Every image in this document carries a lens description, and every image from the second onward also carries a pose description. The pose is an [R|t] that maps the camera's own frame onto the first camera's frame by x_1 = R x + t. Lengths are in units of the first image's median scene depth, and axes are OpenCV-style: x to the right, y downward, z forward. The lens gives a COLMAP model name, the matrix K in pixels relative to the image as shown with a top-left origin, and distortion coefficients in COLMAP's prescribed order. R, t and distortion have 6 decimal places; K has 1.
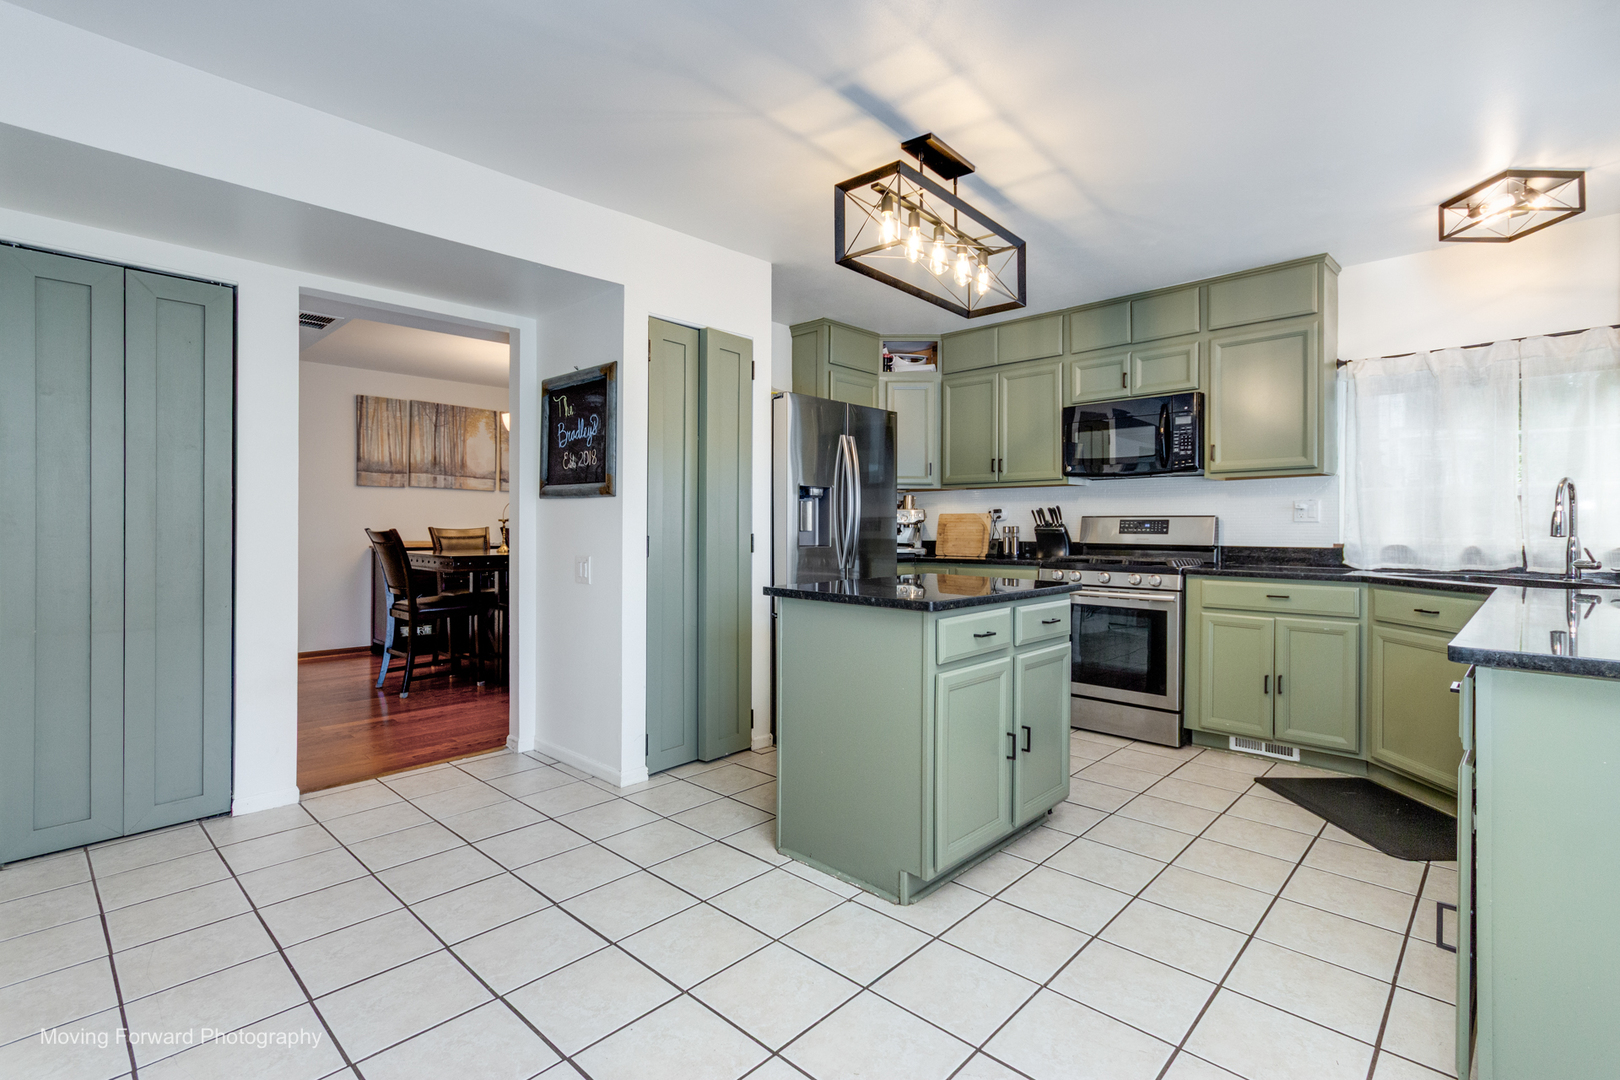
lens RADIAL K [[751.8, 0, 813.8], [0, 751.8, 524.9], [0, 0, 1]] dist [-0.001843, -0.000384]
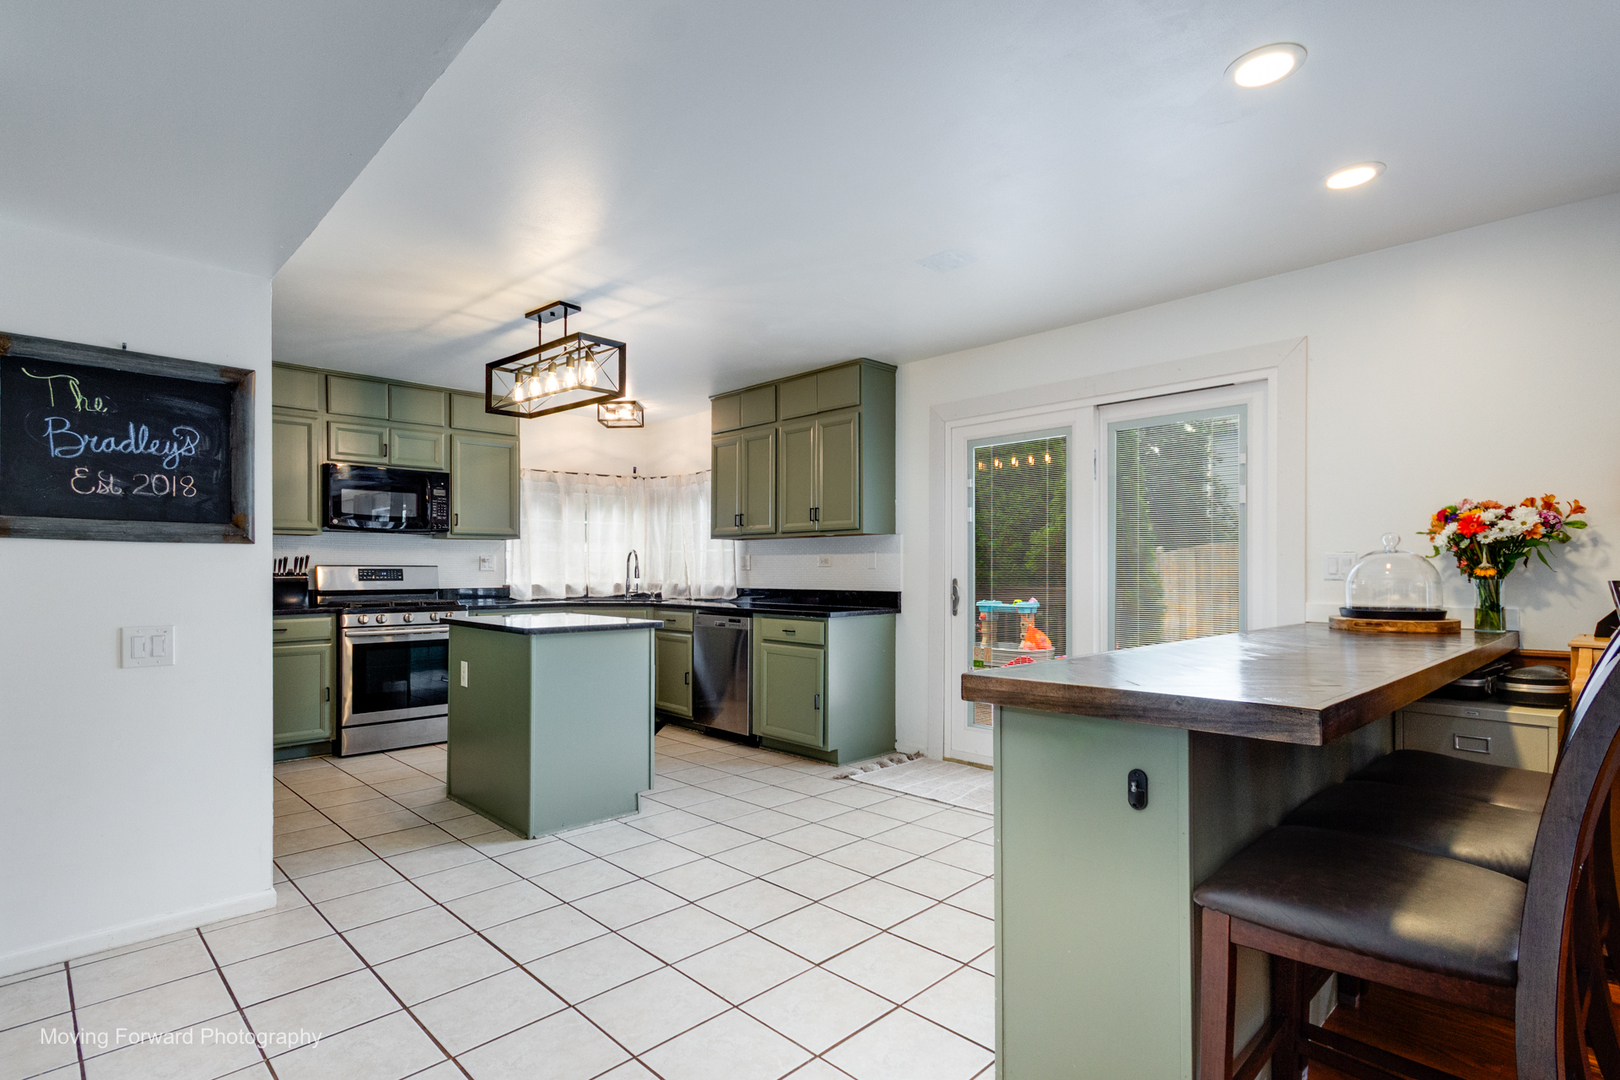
lens RADIAL K [[785.9, 0, 809.3], [0, 785.9, 570.3], [0, 0, 1]] dist [0.000591, -0.000017]
pose [[0.031602, -0.004873, 0.999489, -0.869732], [0.000035, 0.999988, 0.004875, -0.011708], [-0.999501, -0.000119, 0.031602, 0.326681]]
